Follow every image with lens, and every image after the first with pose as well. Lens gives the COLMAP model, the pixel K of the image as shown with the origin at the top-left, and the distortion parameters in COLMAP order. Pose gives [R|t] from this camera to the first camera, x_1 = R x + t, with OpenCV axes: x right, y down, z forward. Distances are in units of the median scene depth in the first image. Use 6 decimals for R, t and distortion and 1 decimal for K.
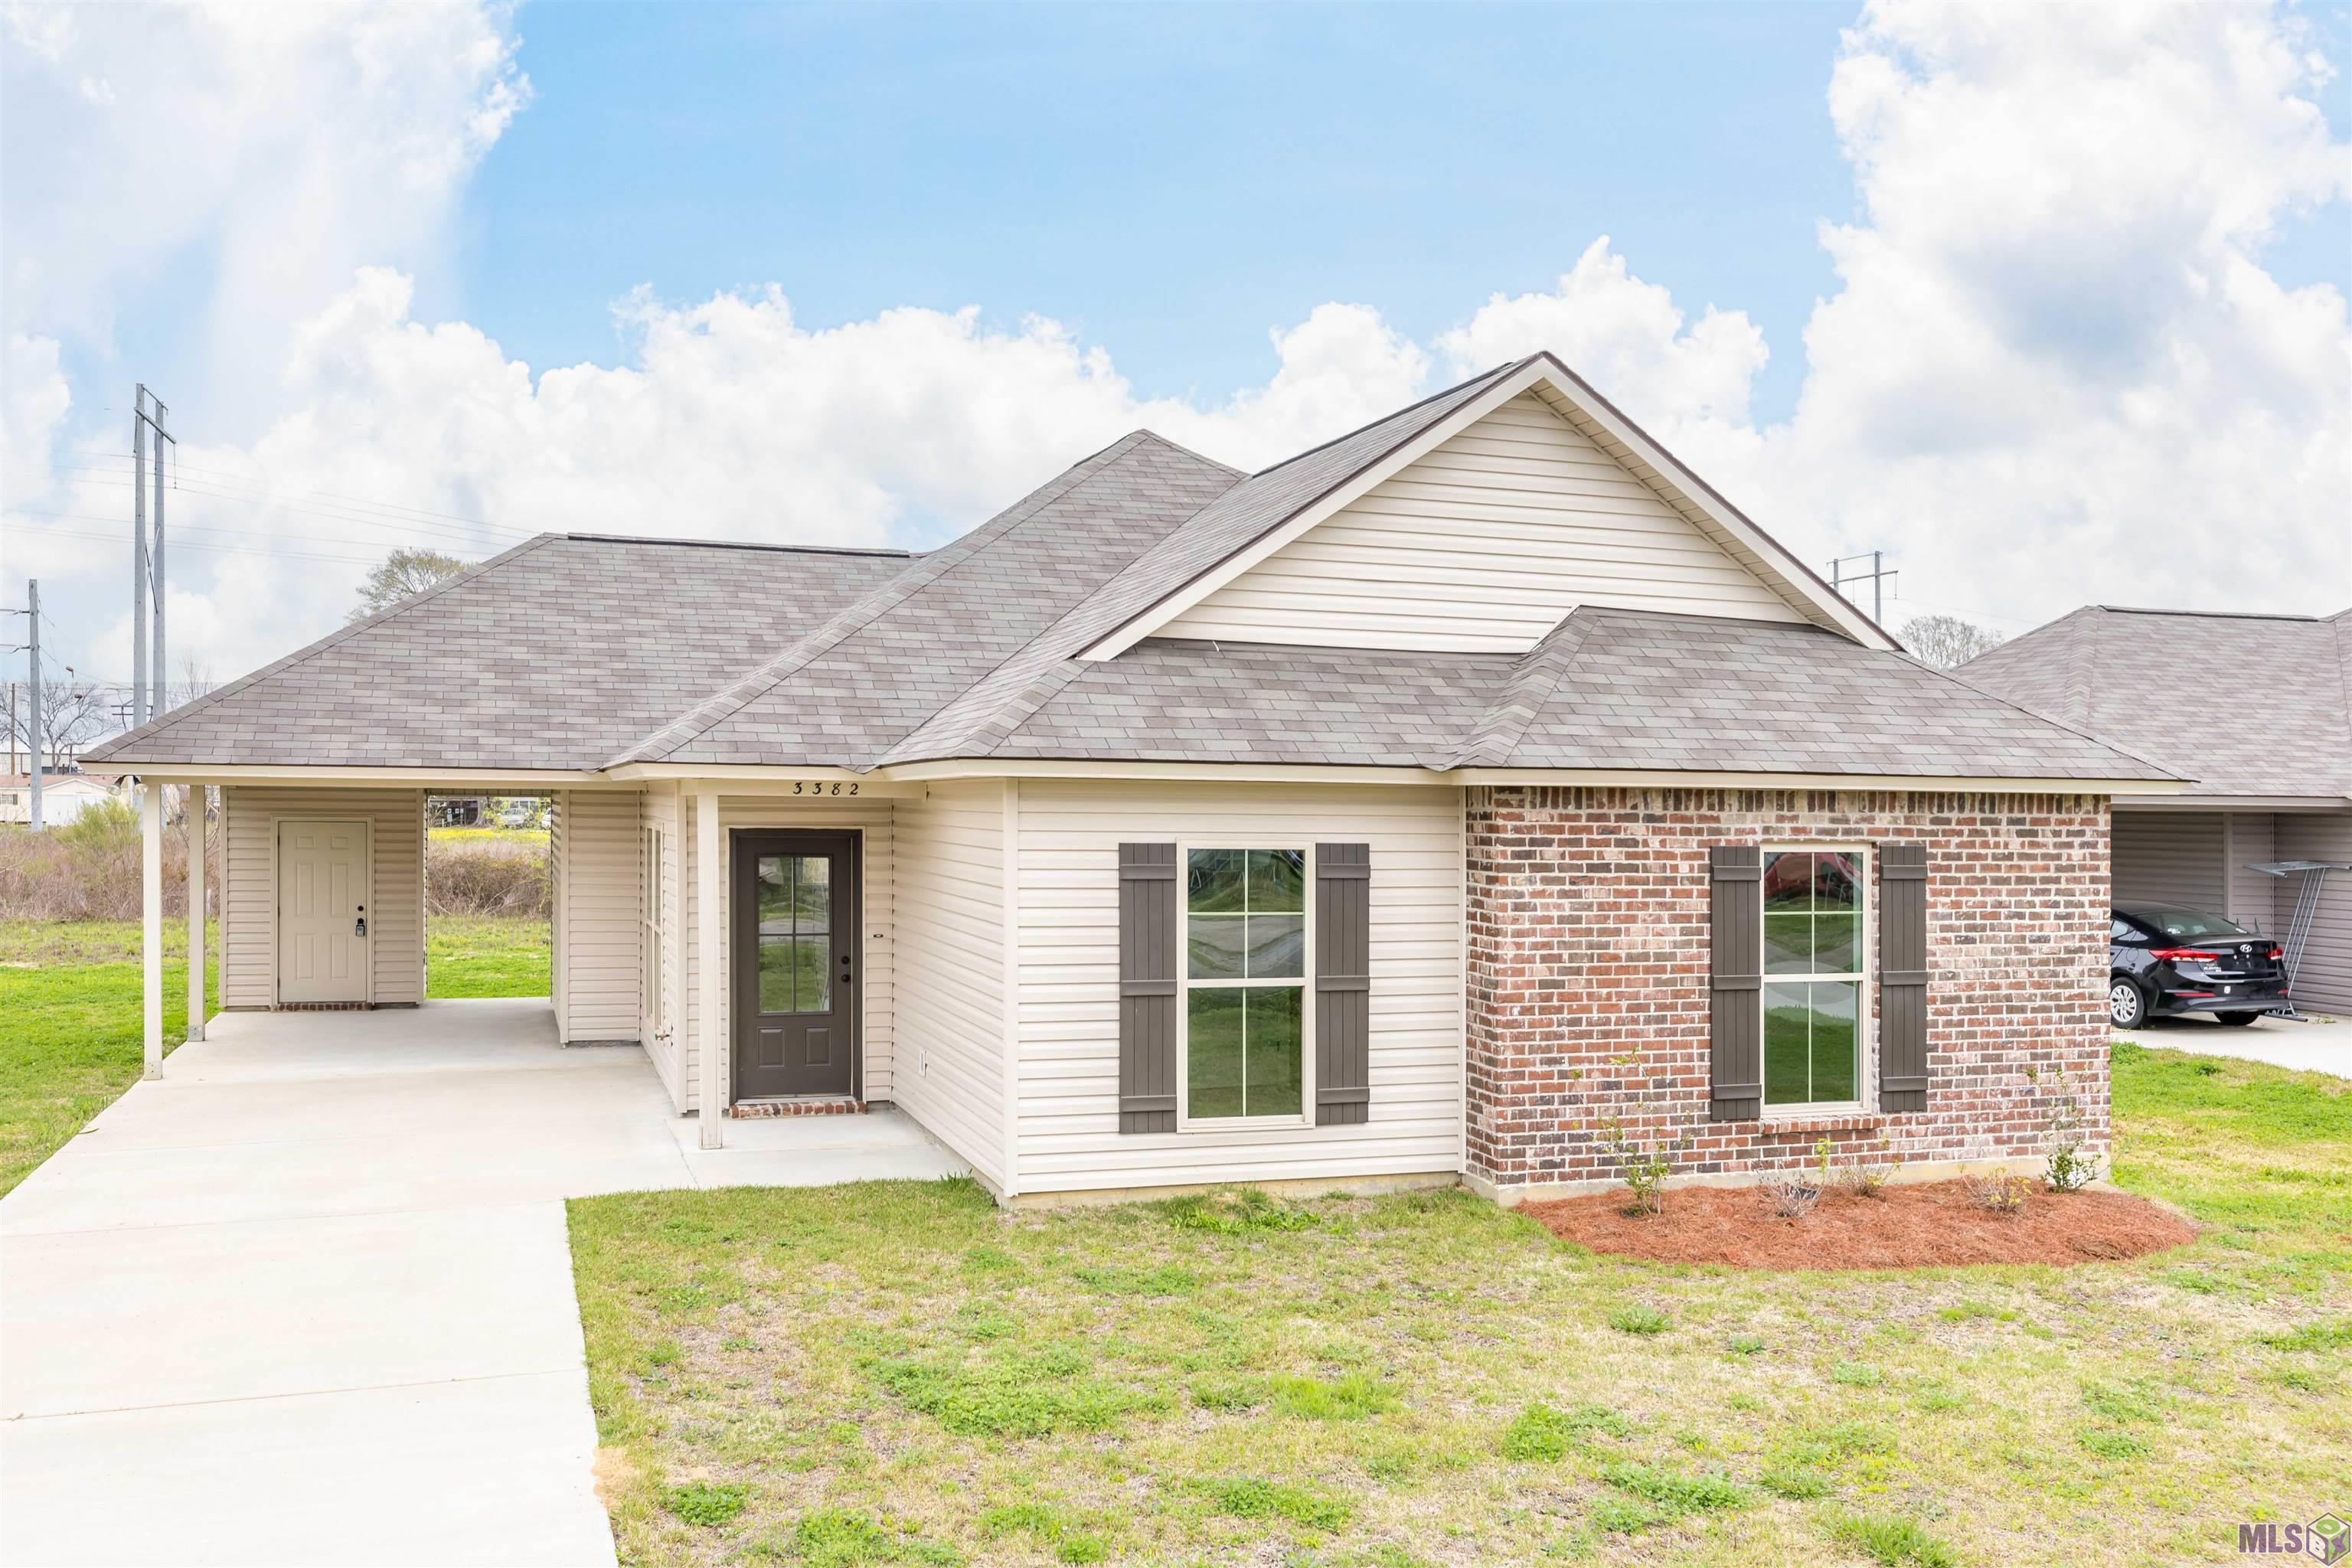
lens RADIAL K [[2076.9, 0, 1174.8], [0, 2076.9, 806.6], [0, 0, 1]] dist [-0.007249, -0.000476]
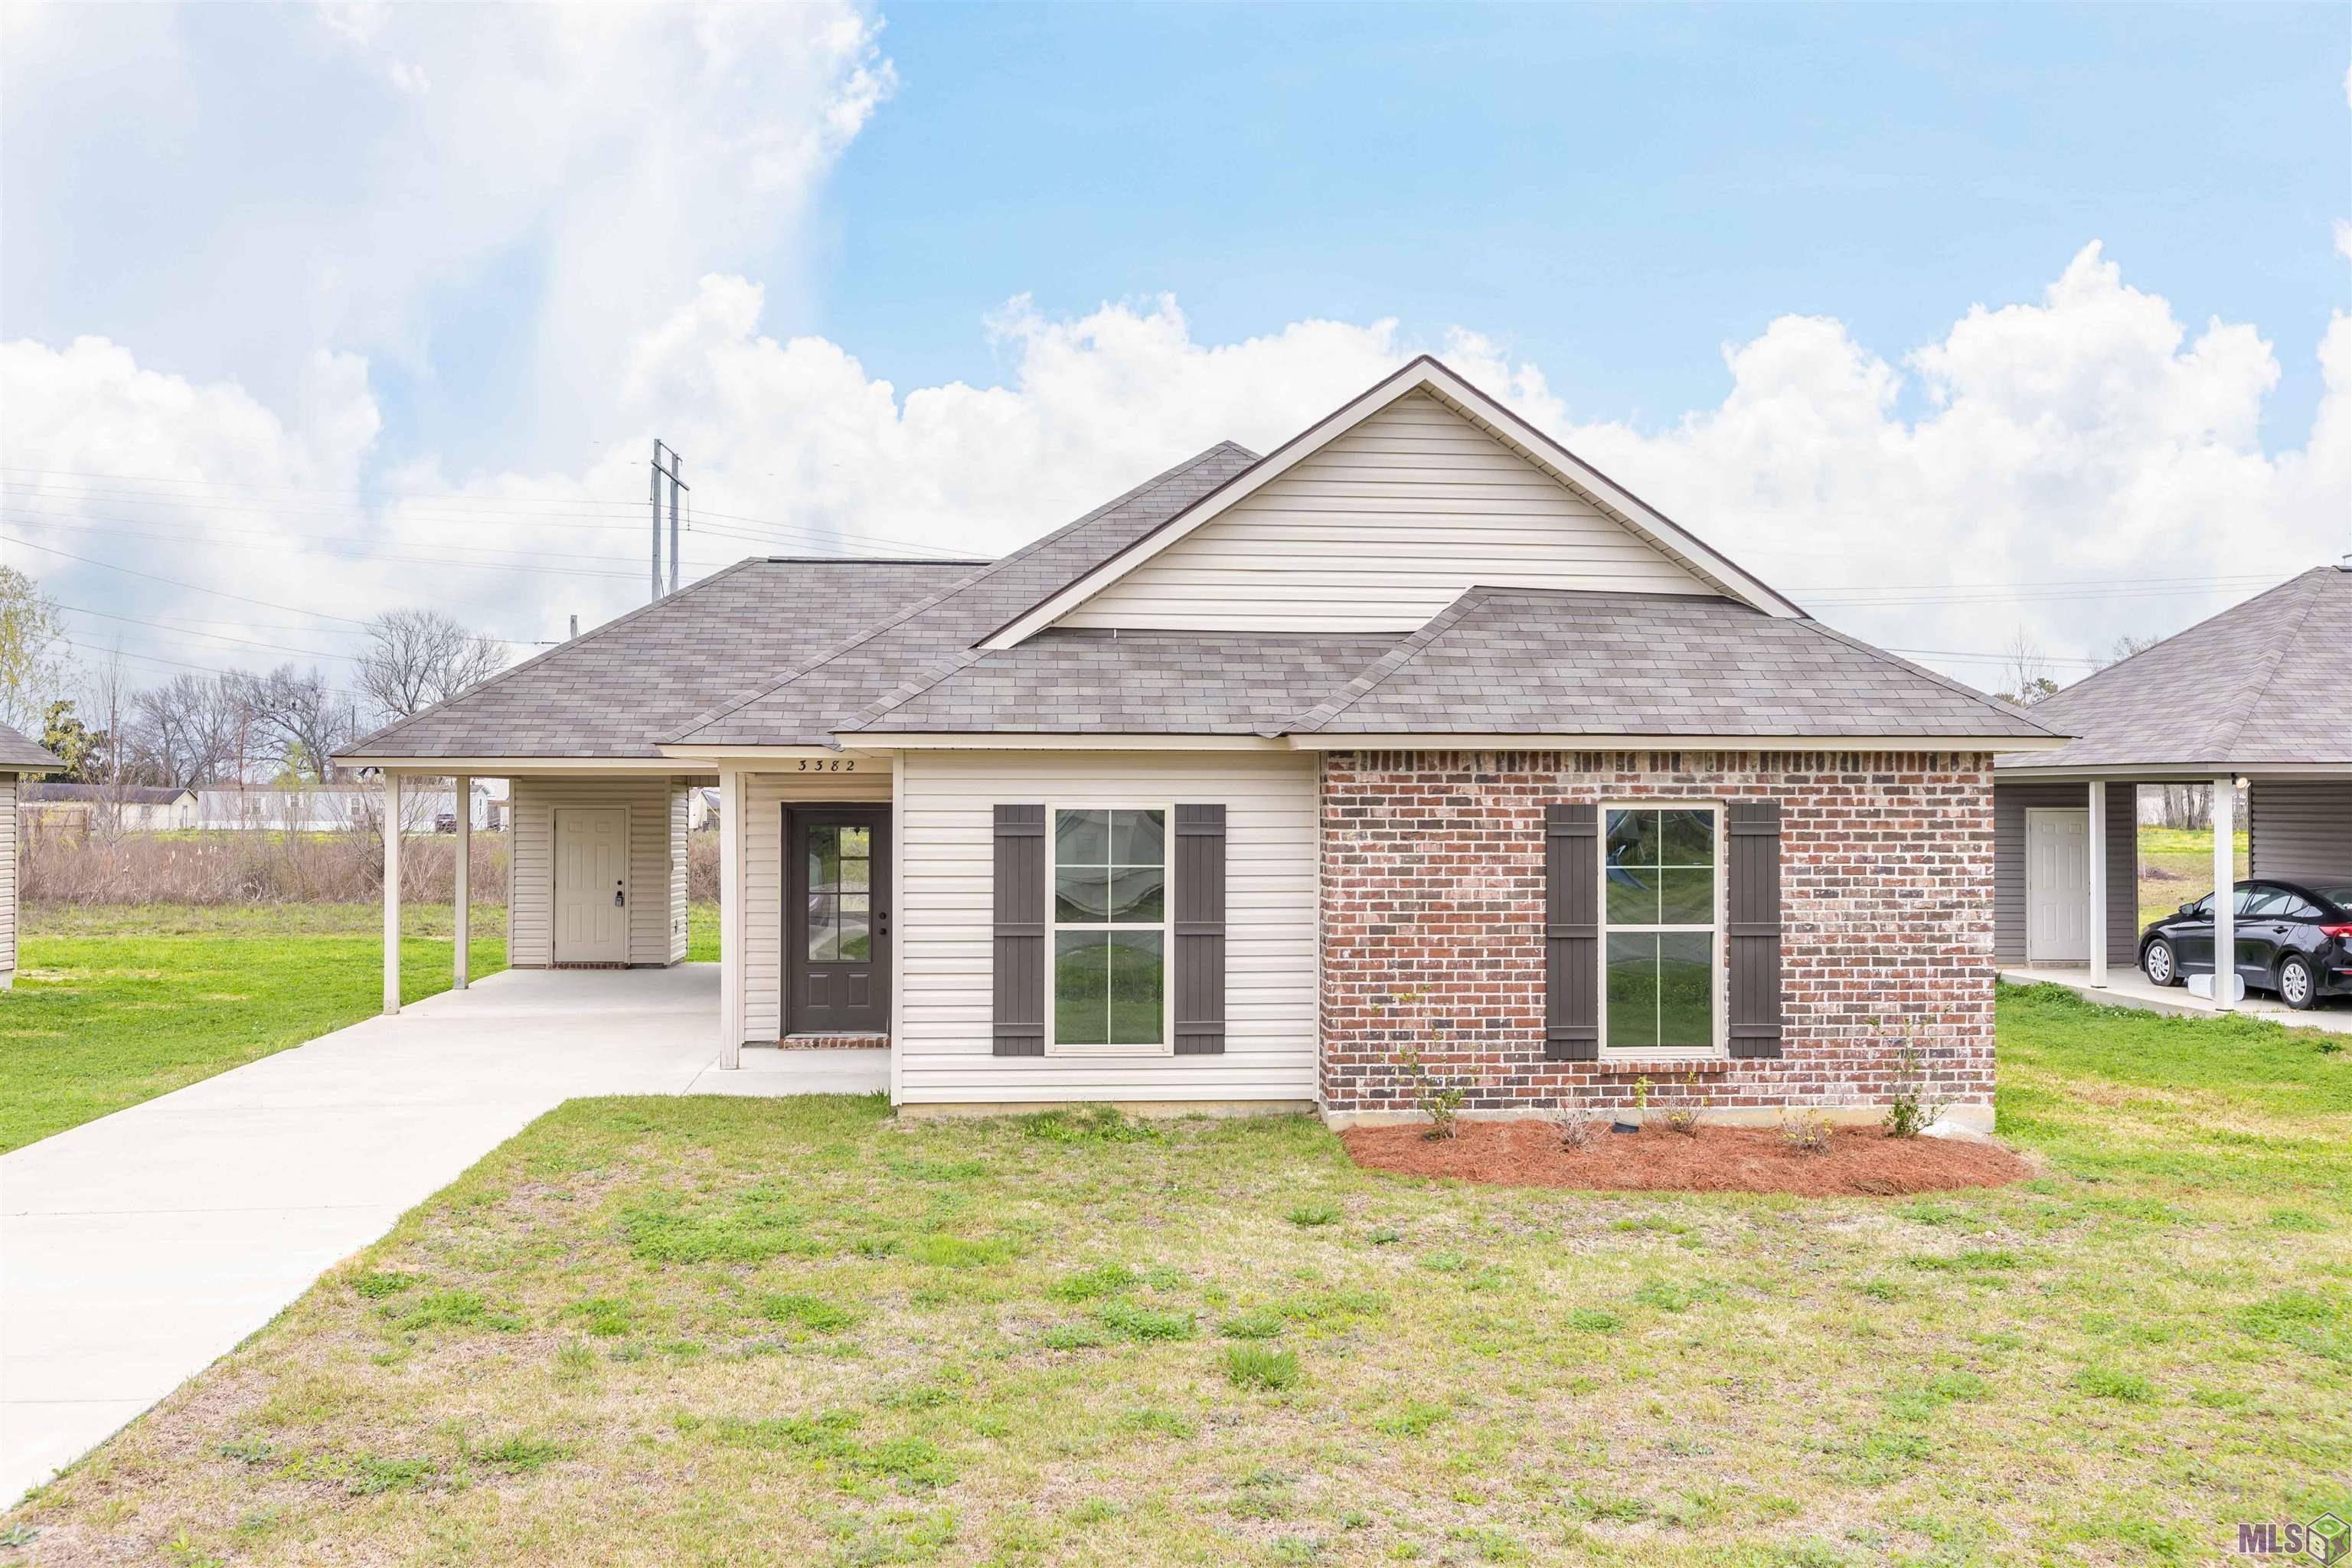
lens RADIAL K [[2076.9, 0, 1176.7], [0, 2076.9, 767.5], [0, 0, 1]] dist [-0.007249, -0.000476]
pose [[0.966343, -0.014933, -0.256822, 0.337869], [0.009133, 0.999676, -0.023762, 0.023078], [0.257093, 0.020616, 0.966167, -0.087737]]
